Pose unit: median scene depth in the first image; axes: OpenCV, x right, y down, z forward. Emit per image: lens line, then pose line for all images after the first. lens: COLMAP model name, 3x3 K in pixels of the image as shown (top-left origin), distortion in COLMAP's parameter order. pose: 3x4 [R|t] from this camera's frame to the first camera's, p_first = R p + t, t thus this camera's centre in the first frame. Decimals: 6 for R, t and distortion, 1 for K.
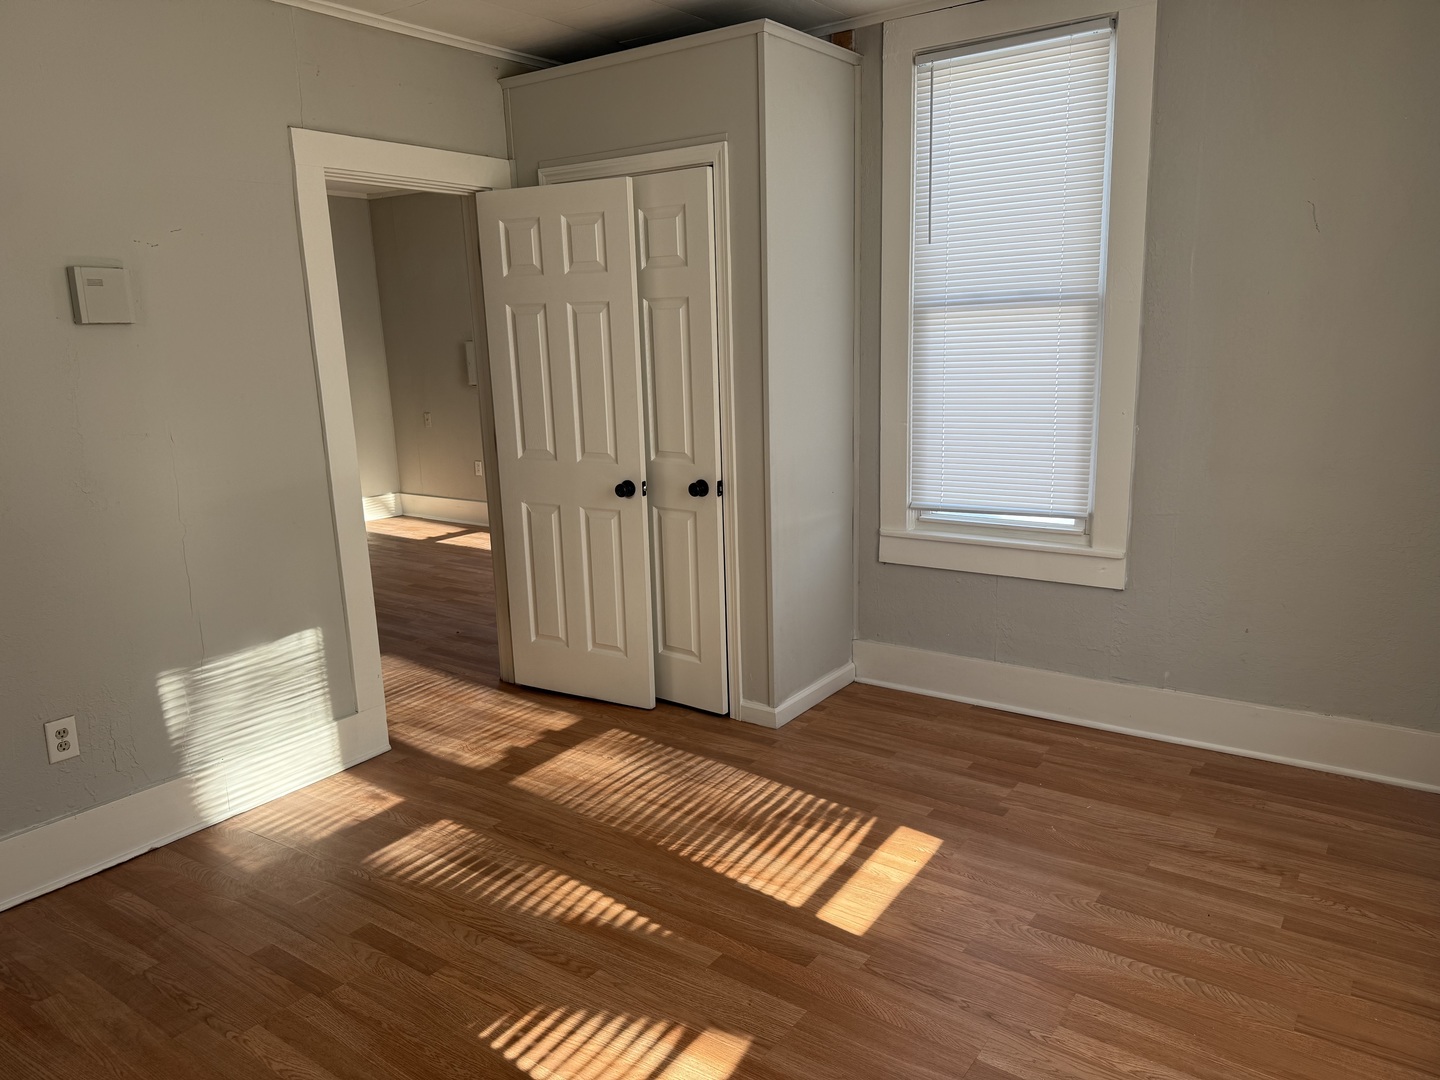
lens RADIAL K [[1021.4, 0, 717.3], [0, 1021.4, 538.9], [0, 0, 1]] dist [0.031472, -0.040292]
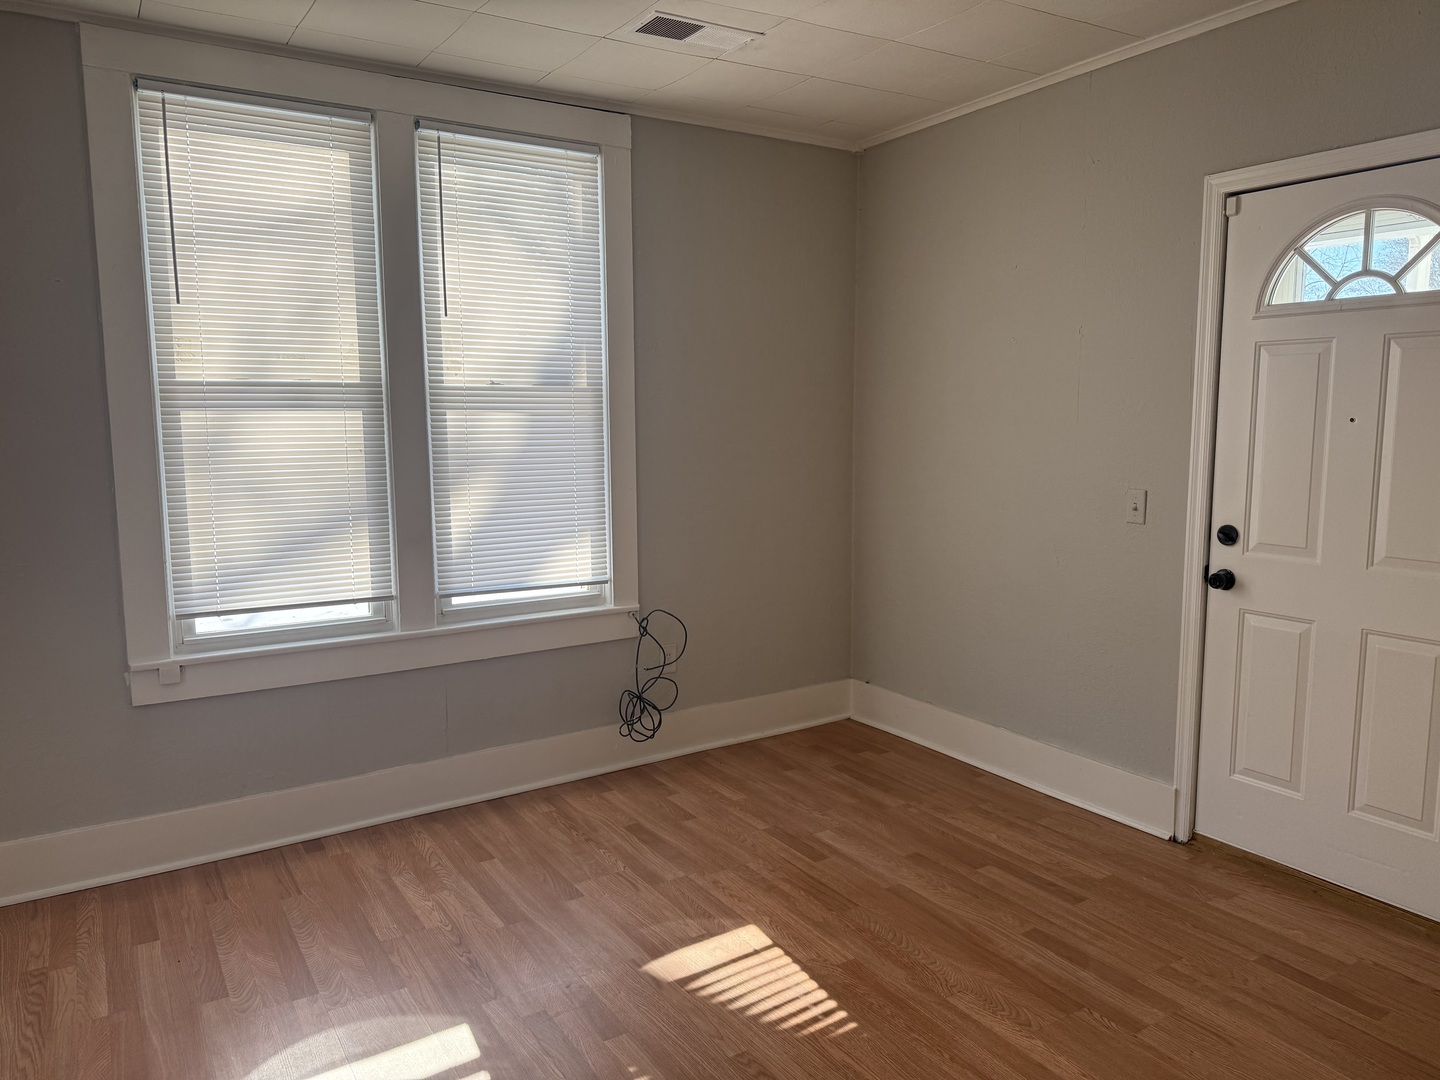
lens RADIAL K [[1021.4, 0, 718.9], [0, 1021.4, 539.3], [0, 0, 1]] dist [0.031472, -0.040292]
pose [[-0.922539, -0.015636, 0.385588, -0.498690], [0.117596, 0.940267, 0.319484, -0.360403], [-0.367551, 0.340080, -0.865594, 1.785015]]
